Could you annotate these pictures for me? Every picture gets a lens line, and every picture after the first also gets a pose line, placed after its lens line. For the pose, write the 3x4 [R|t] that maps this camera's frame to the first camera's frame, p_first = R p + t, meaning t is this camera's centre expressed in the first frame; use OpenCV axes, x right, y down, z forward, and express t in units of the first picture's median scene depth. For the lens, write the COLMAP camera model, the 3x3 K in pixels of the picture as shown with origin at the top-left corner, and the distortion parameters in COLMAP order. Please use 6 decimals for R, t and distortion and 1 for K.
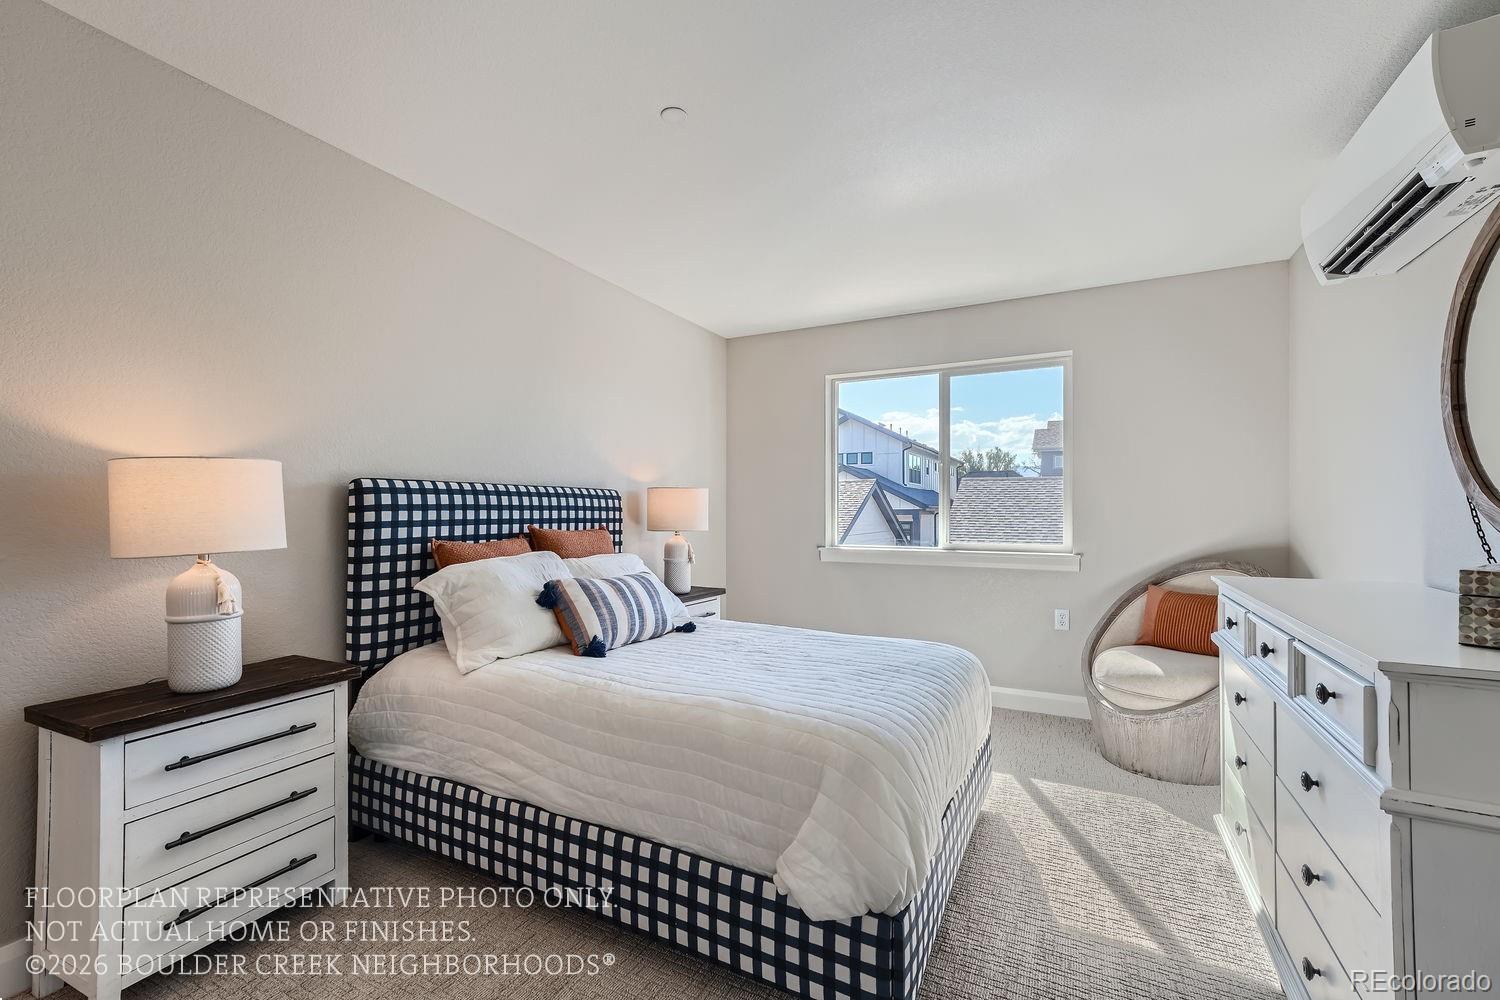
lens RADIAL K [[640.3, 0, 740.9], [0, 640.3, 499.3], [0, 0, 1]] dist [0.001973, 0.000747]
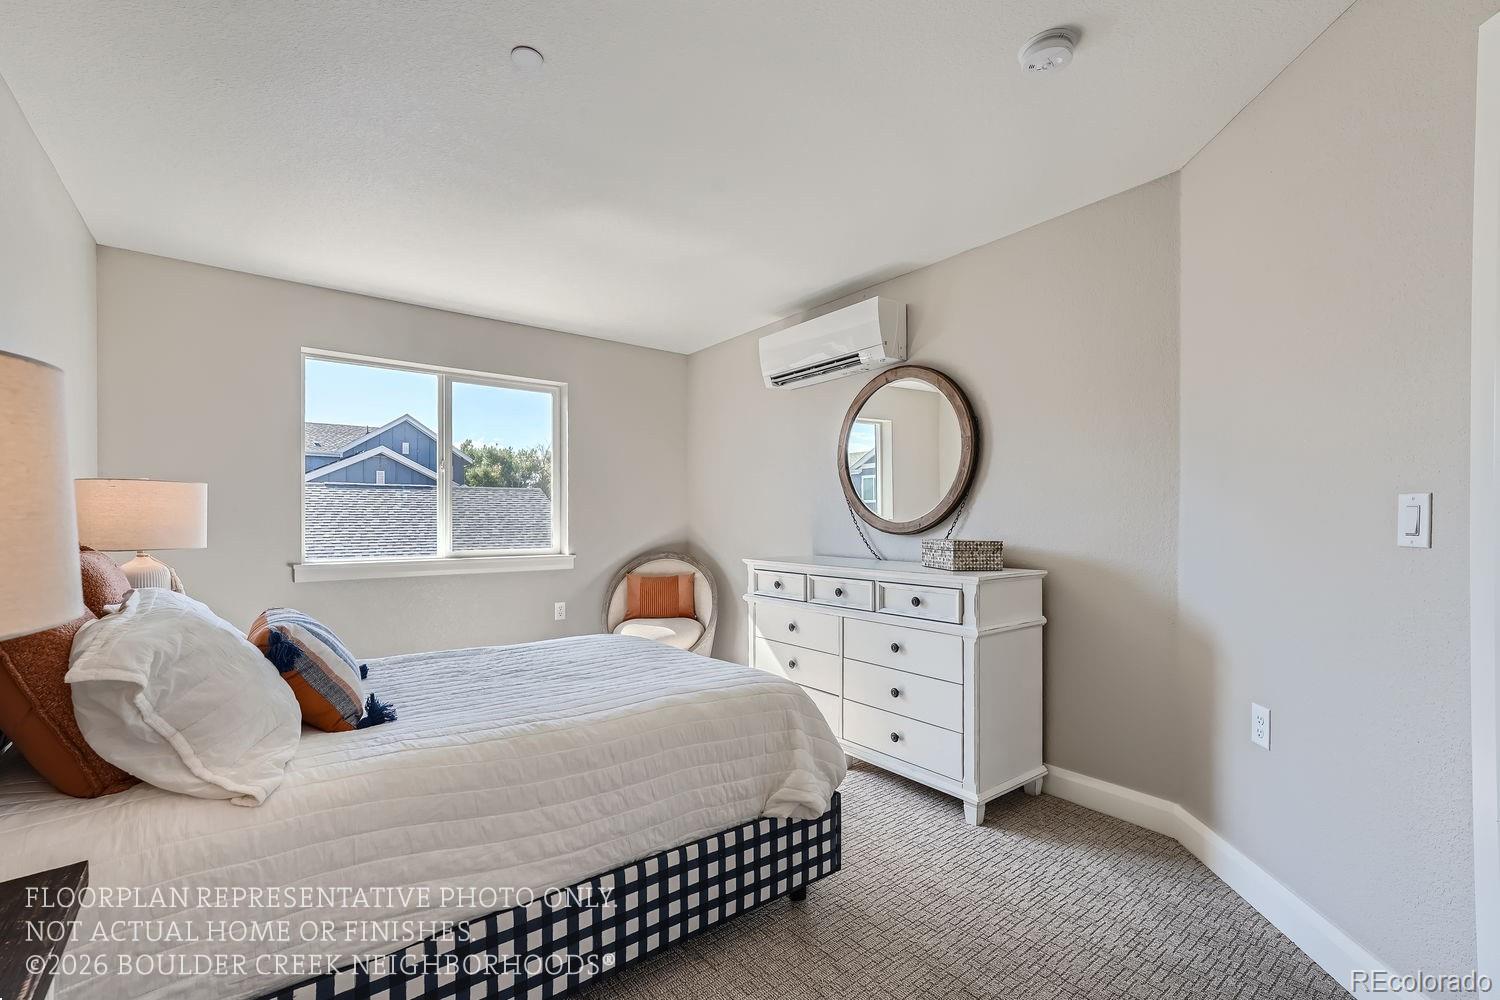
lens RADIAL K [[640.3, 0, 739.0], [0, 640.3, 515.2], [0, 0, 1]] dist [0.001973, 0.000747]
pose [[0.418398, 0.005957, 0.908244, -0.790013], [-0.014598, 0.999893, 0.000166, 0.012640], [-0.908146, -0.013328, 0.418440, 0.393403]]
